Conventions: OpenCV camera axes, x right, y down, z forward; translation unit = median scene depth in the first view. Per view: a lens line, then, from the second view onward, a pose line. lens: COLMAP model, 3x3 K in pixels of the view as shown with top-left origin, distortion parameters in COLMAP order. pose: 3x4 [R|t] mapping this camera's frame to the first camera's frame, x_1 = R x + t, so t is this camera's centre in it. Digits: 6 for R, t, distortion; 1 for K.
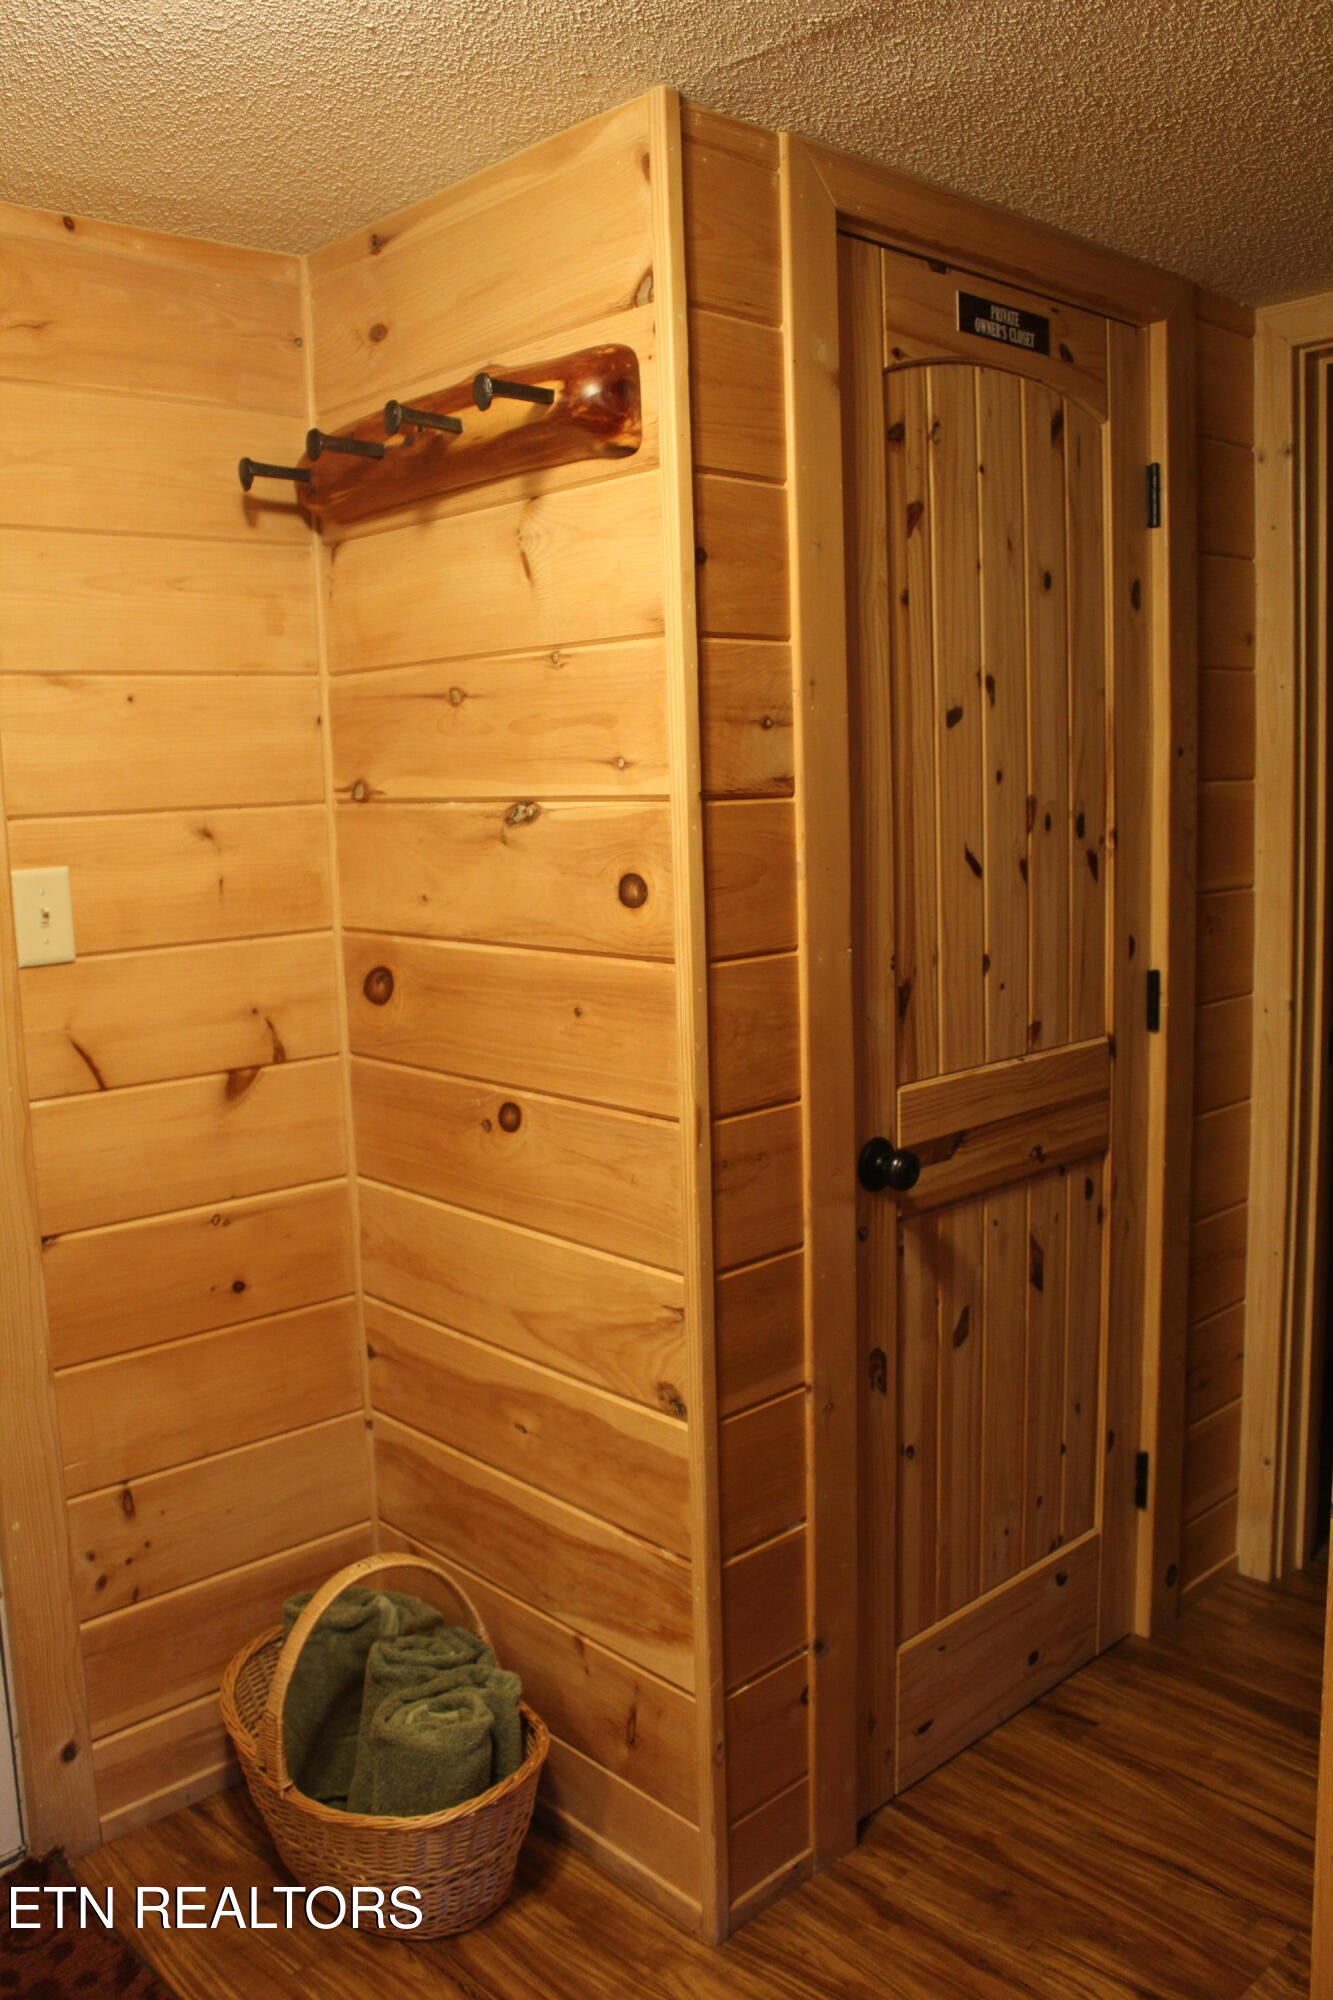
lens RADIAL K [[1679.0, 0, 666.5], [0, 1679.0, 1000.0], [0, 0, 1]] dist [-0.154124, 0.143762]
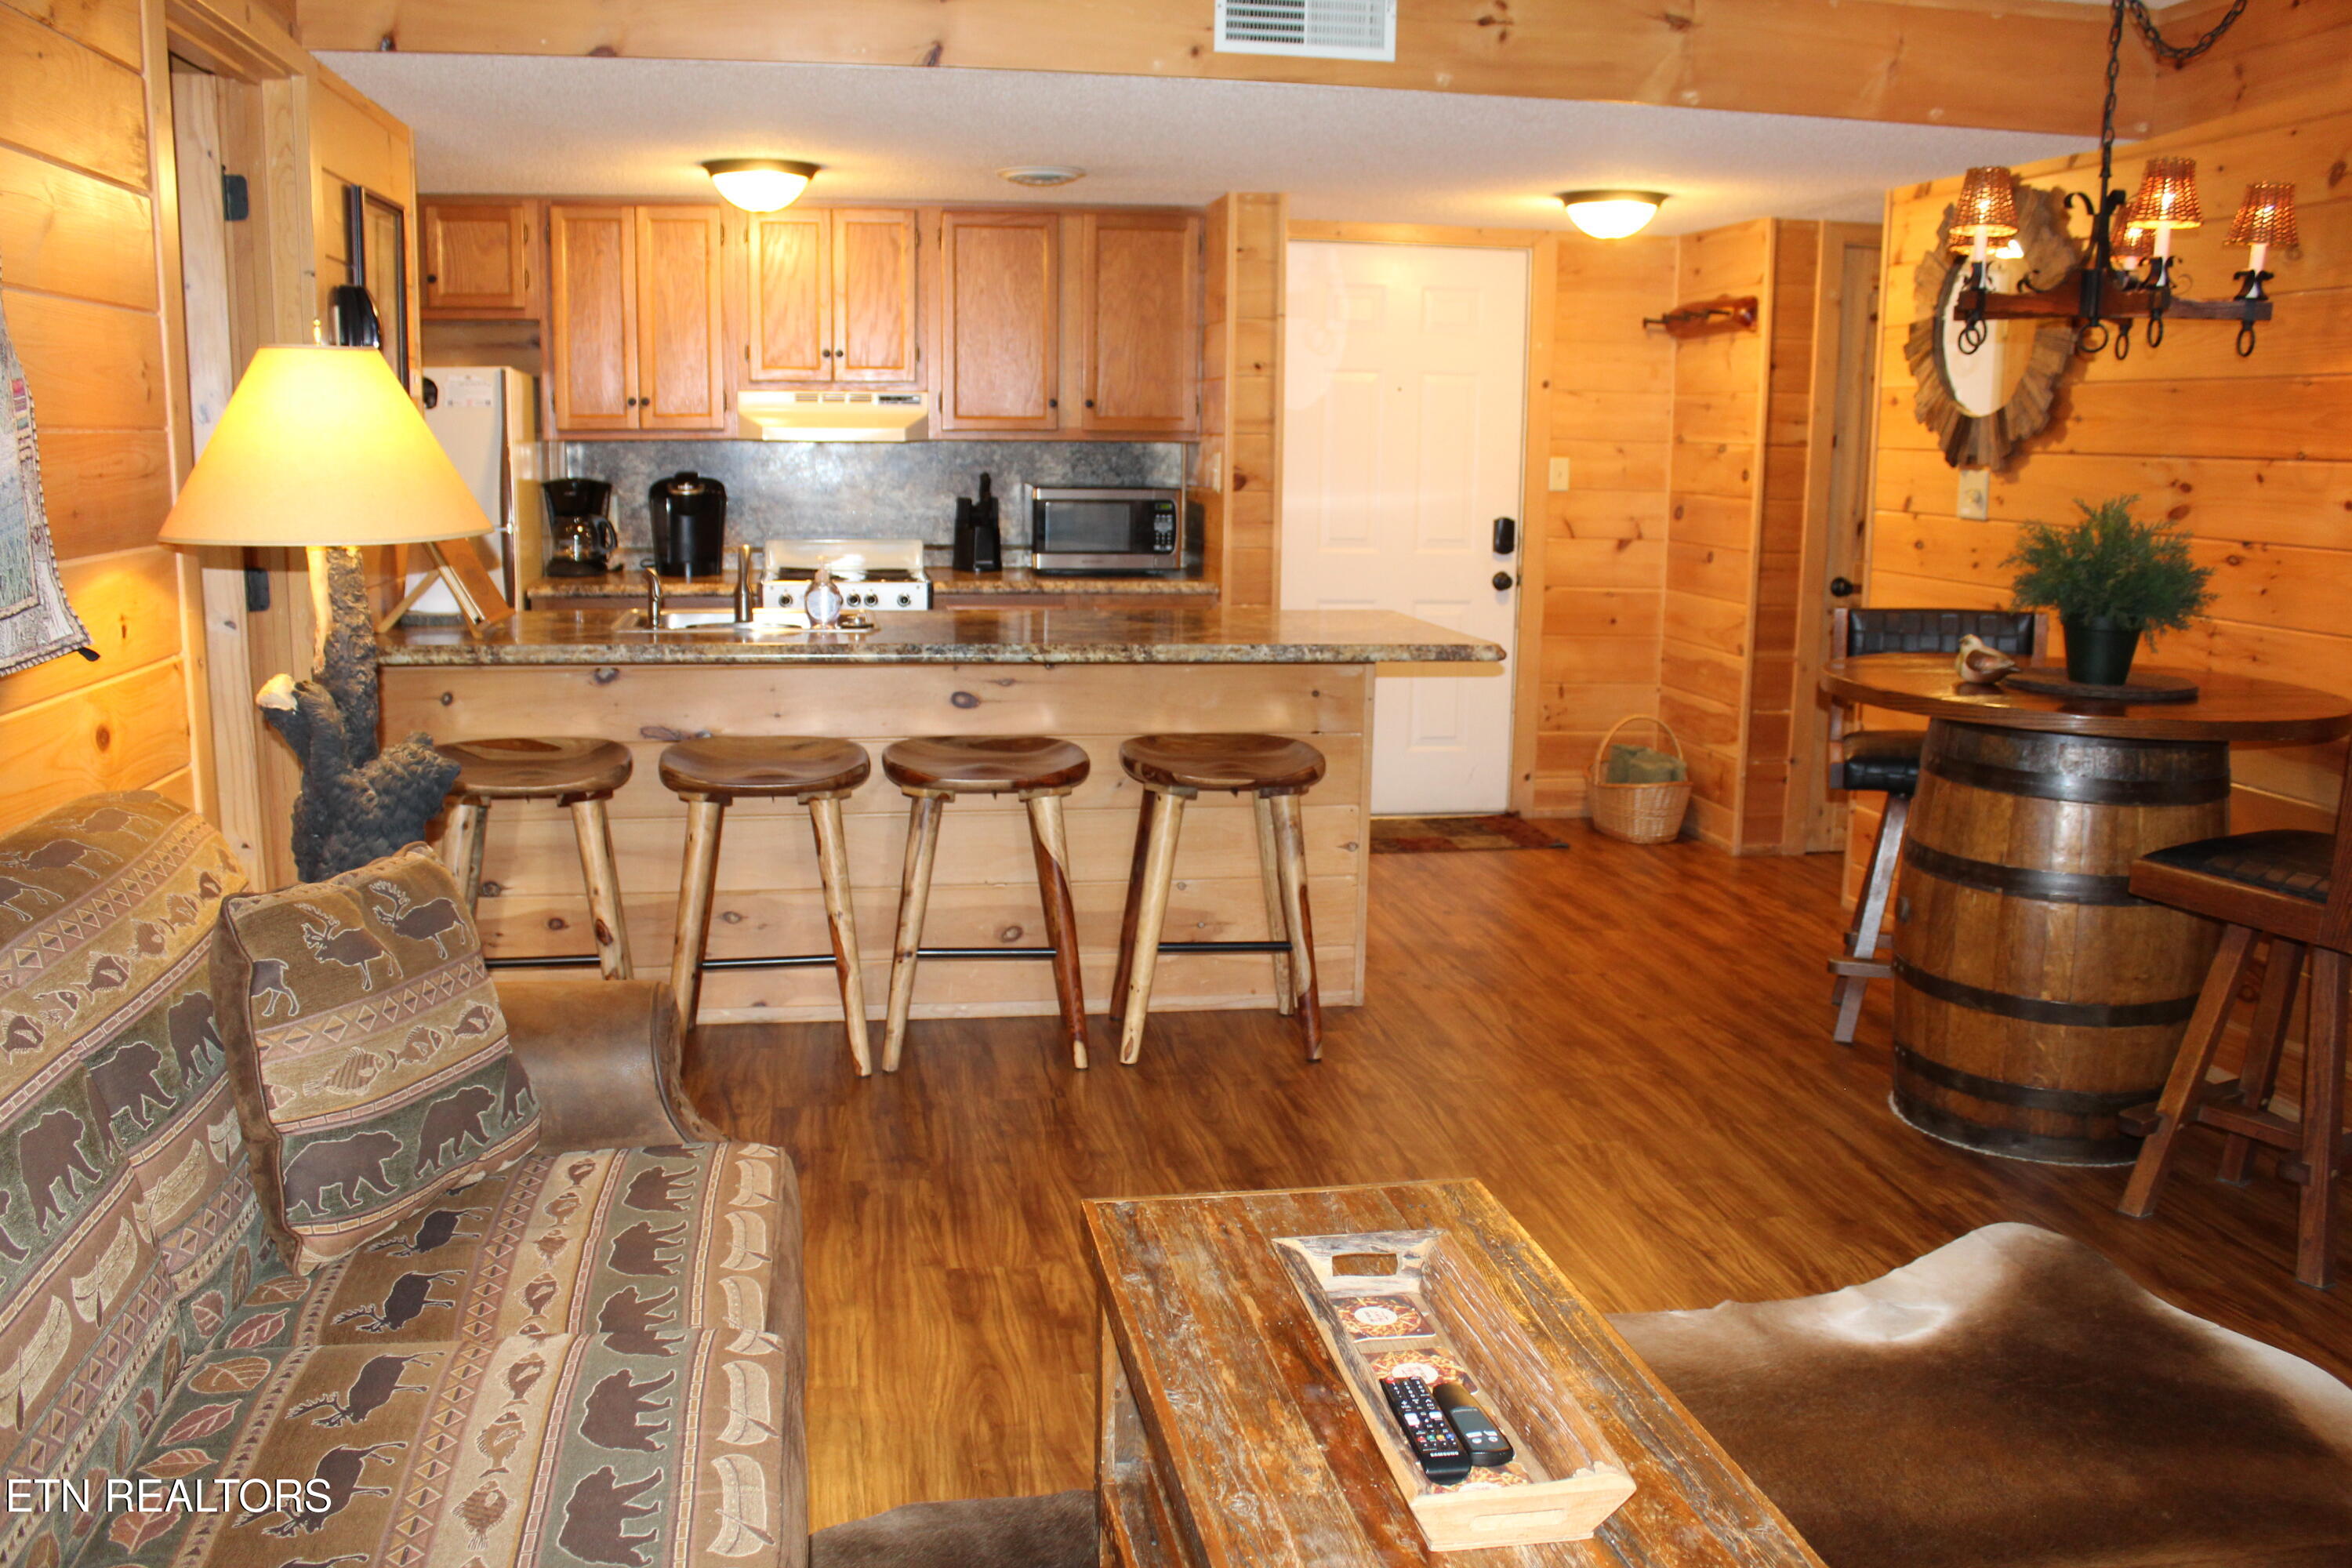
lens RADIAL K [[1974.5, 0, 1176.0], [0, 1974.5, 784.0], [0, 0, 1]] dist [-0.154124, 0.143762]
pose [[0.838436, 0.135946, -0.527772, 0.957232], [-0.113706, 0.990713, 0.074555, 0.311973], [0.533006, -0.002498, 0.846108, -2.299545]]
